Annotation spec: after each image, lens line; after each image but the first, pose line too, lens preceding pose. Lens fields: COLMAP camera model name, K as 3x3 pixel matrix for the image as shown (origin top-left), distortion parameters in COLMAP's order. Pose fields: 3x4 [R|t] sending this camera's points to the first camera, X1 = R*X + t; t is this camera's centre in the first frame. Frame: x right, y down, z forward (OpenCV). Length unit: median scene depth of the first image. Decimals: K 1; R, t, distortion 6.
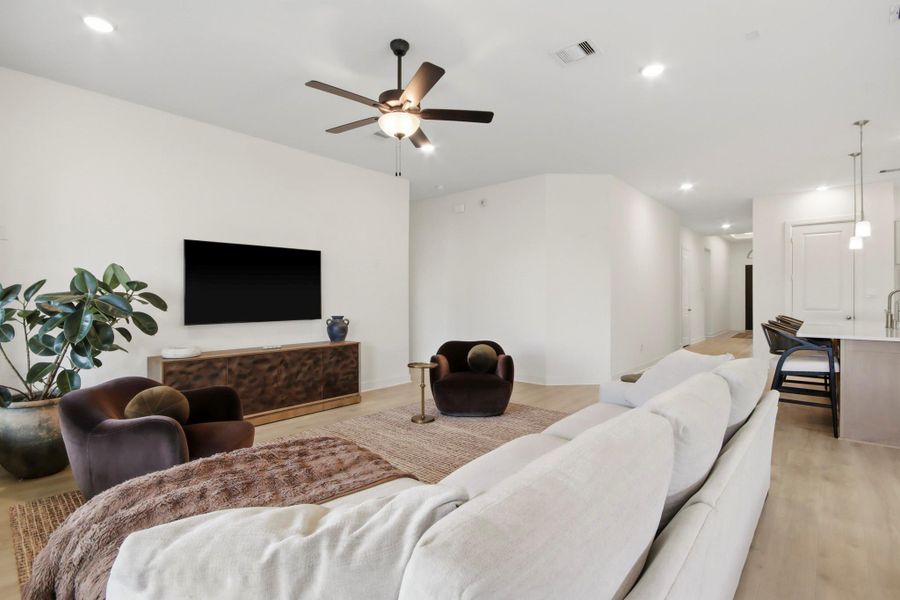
lens RADIAL K [[420.4, 0, 448.8], [0, 420.4, 298.6], [0, 0, 1]] dist [0.000830, -0.004730]
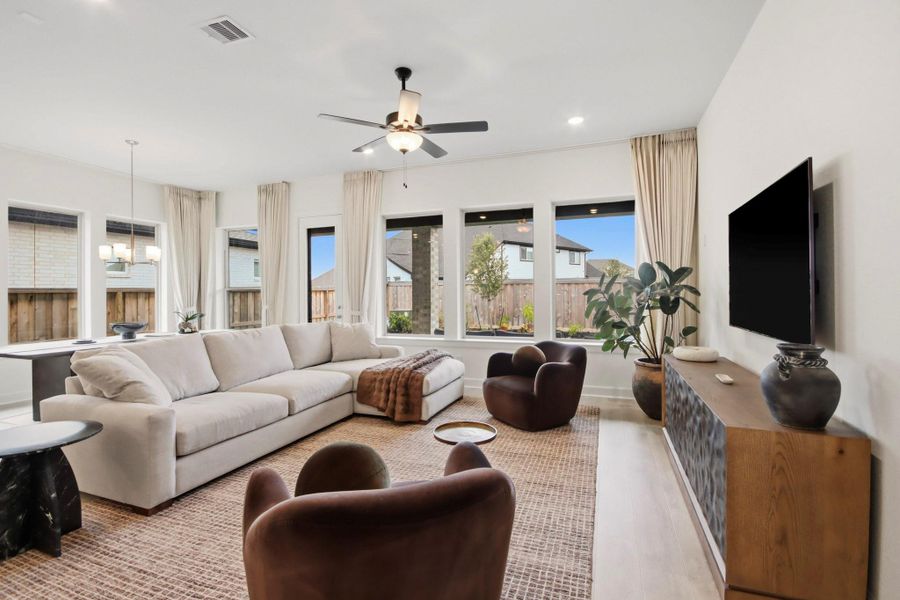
lens RADIAL K [[420.4, 0, 442.4], [0, 420.4, 290.8], [0, 0, 1]] dist [0.000830, -0.004730]
pose [[-0.927583, 0.007945, -0.373533, 0.138906], [0.006742, 0.999967, 0.004526, -0.004760], [0.373557, 0.001680, -0.927606, 1.430957]]
